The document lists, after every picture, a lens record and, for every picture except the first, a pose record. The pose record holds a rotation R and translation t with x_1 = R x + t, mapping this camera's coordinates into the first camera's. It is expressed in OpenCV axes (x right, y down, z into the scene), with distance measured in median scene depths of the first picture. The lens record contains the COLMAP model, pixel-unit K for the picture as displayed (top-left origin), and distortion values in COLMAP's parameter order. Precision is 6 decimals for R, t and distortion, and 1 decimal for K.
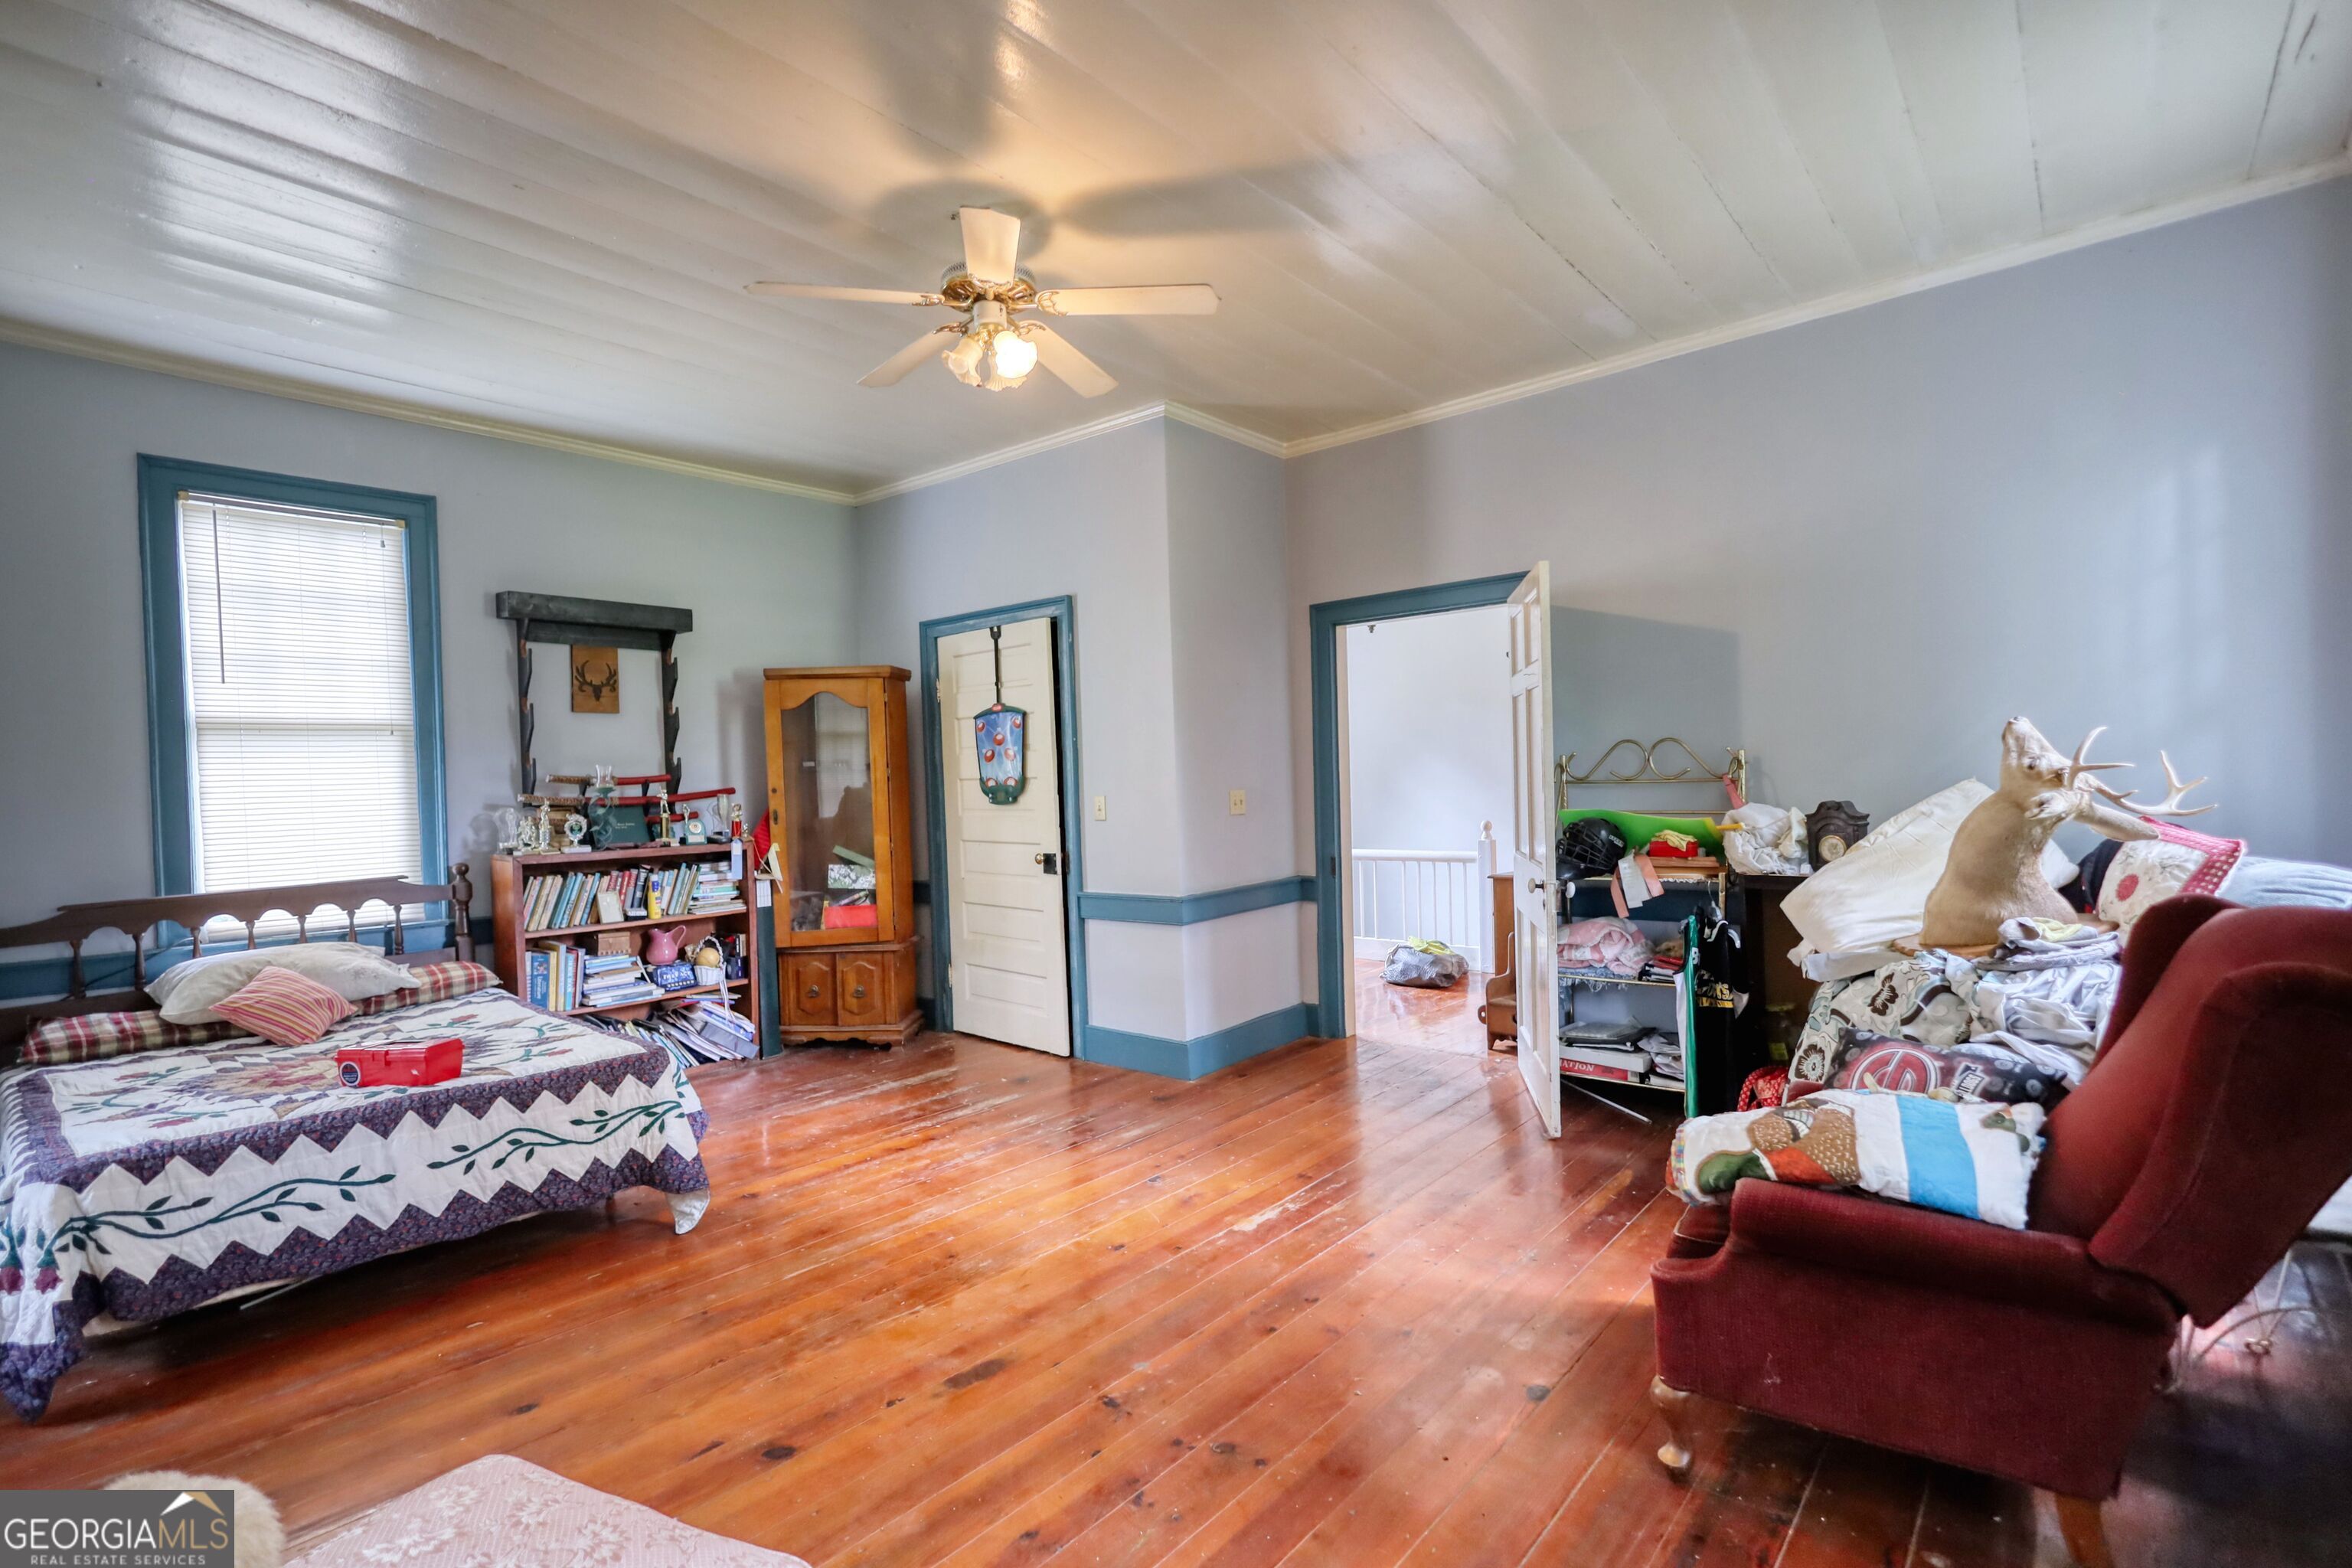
lens RADIAL K [[1099.6, 0, 1162.3], [0, 1099.6, 787.7], [0, 0, 1]] dist [0.001167, -0.001172]
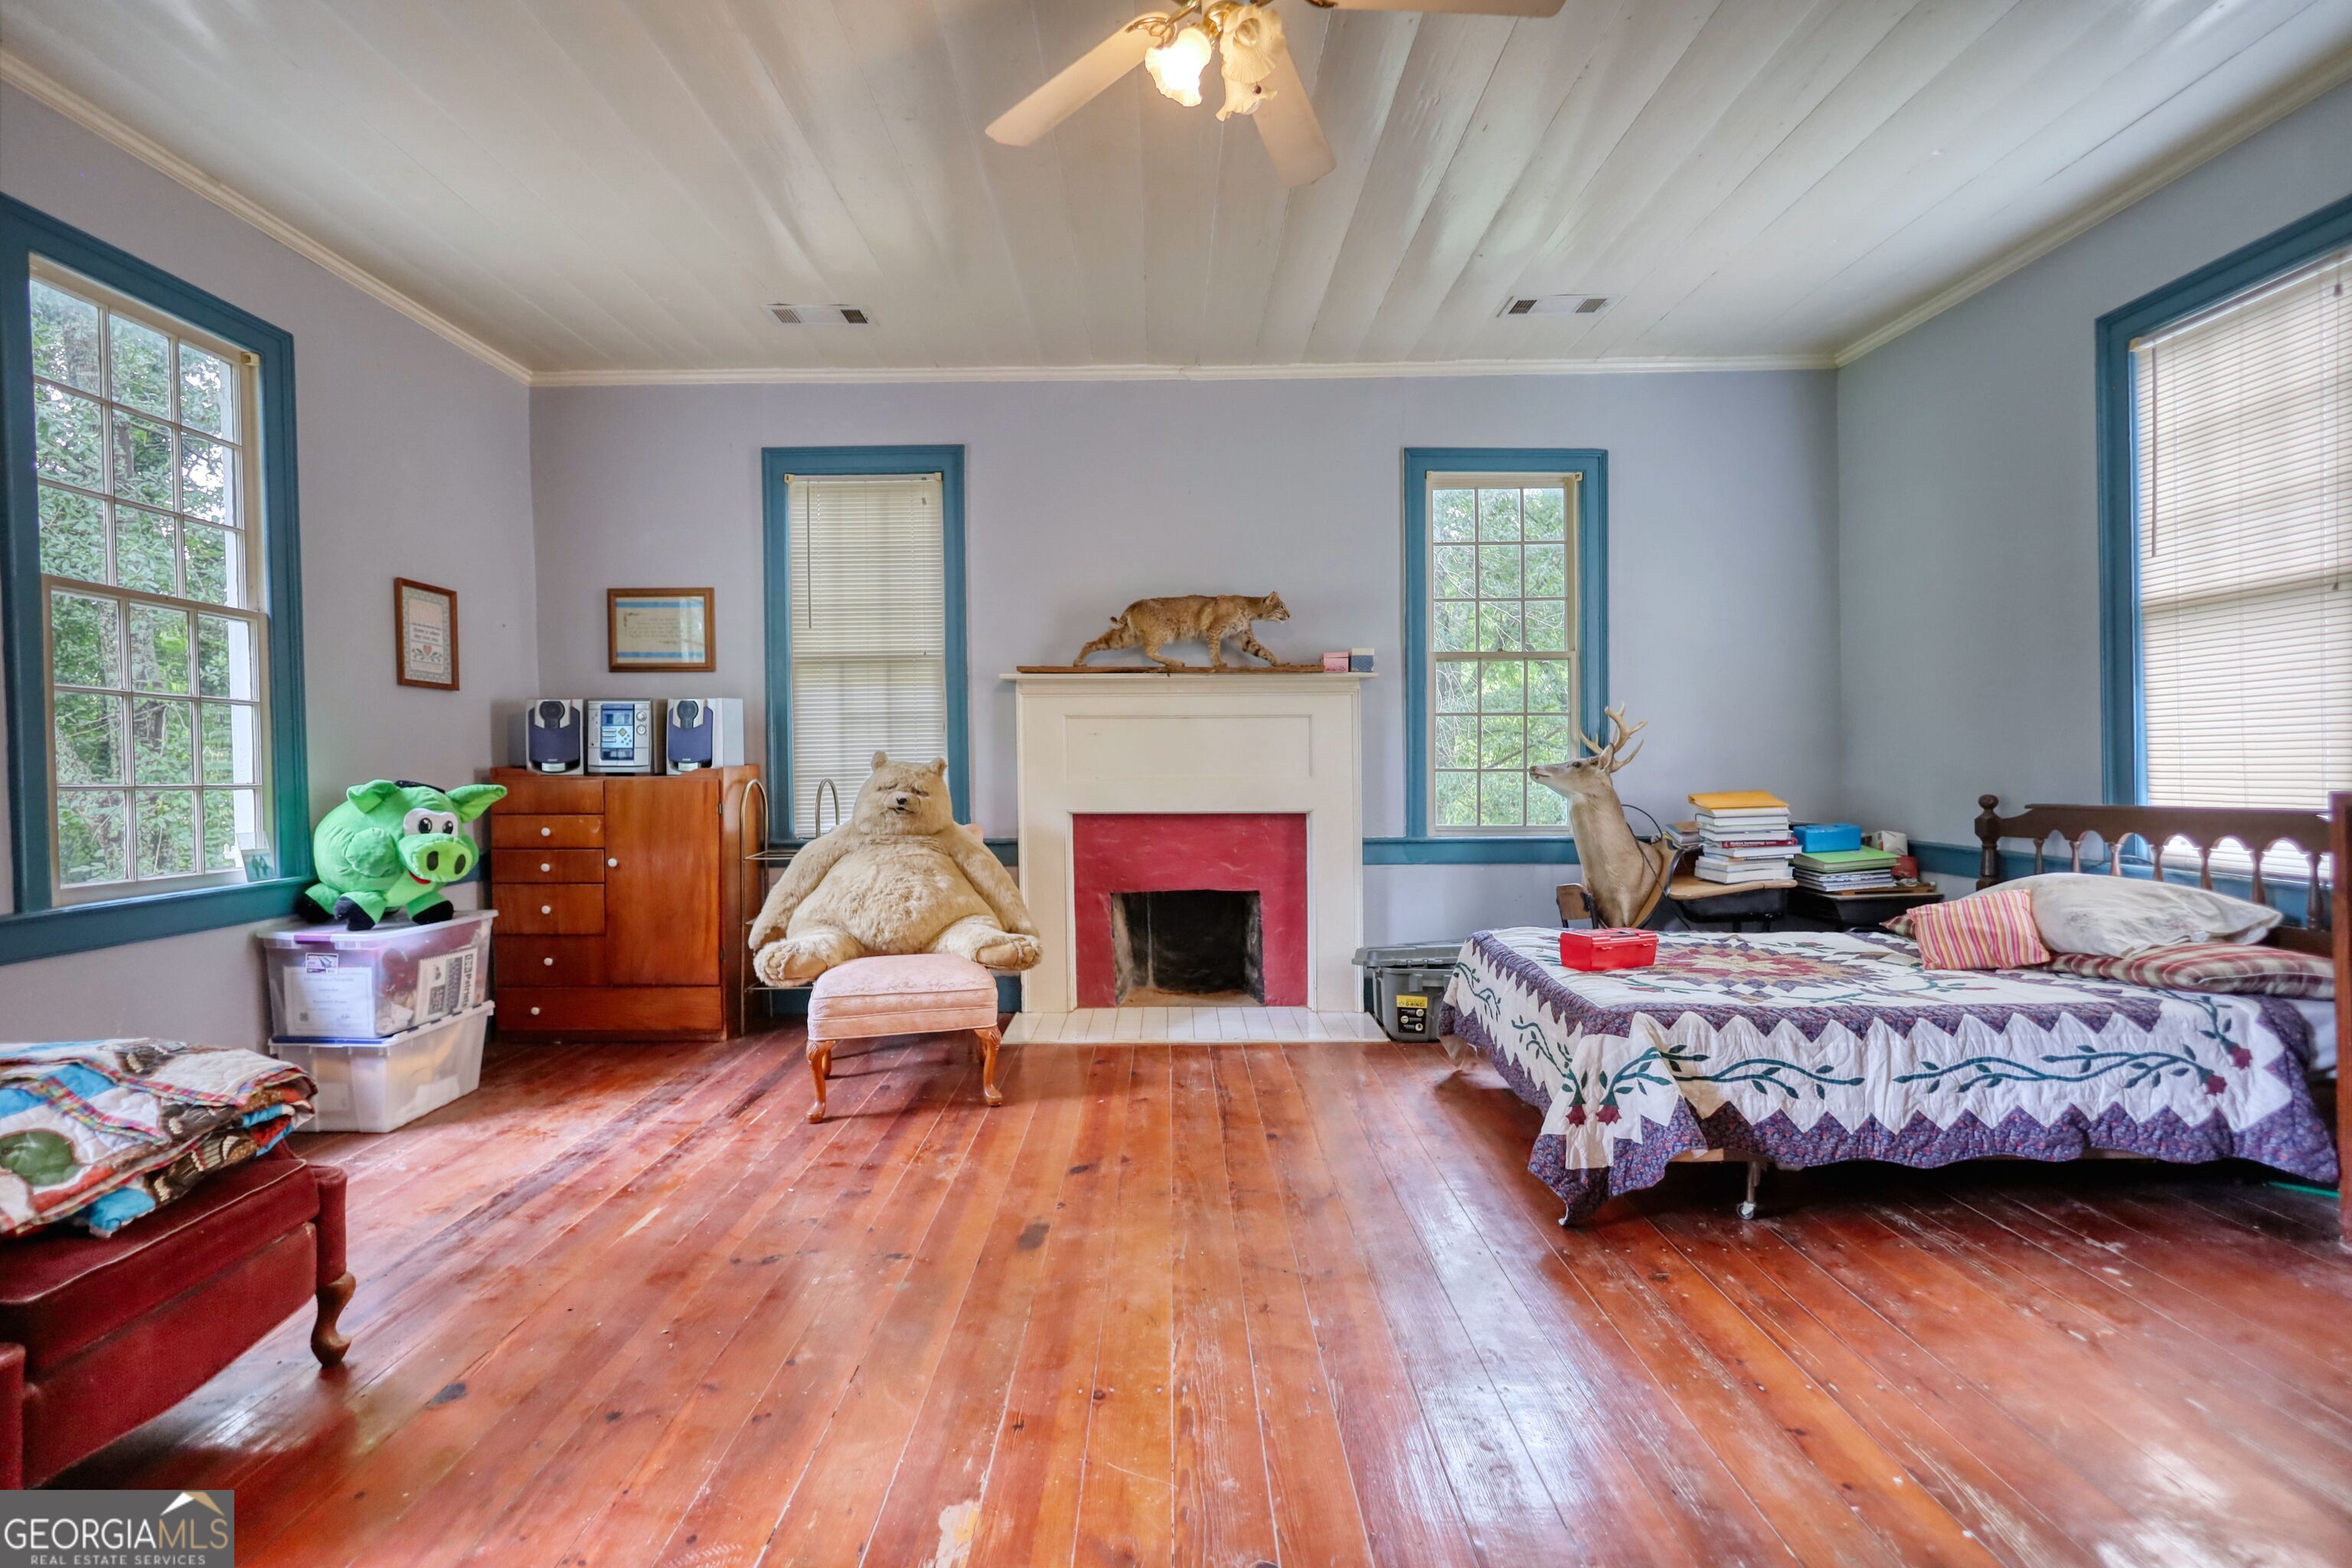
lens RADIAL K [[1099.6, 0, 1162.3], [0, 1099.6, 787.7], [0, 0, 1]] dist [0.001167, -0.001172]
pose [[-0.756423, 0.050235, -0.652151, 0.257540], [0.028770, 0.998637, 0.043555, 0.022038], [0.653450, 0.014184, -0.756837, 1.139657]]
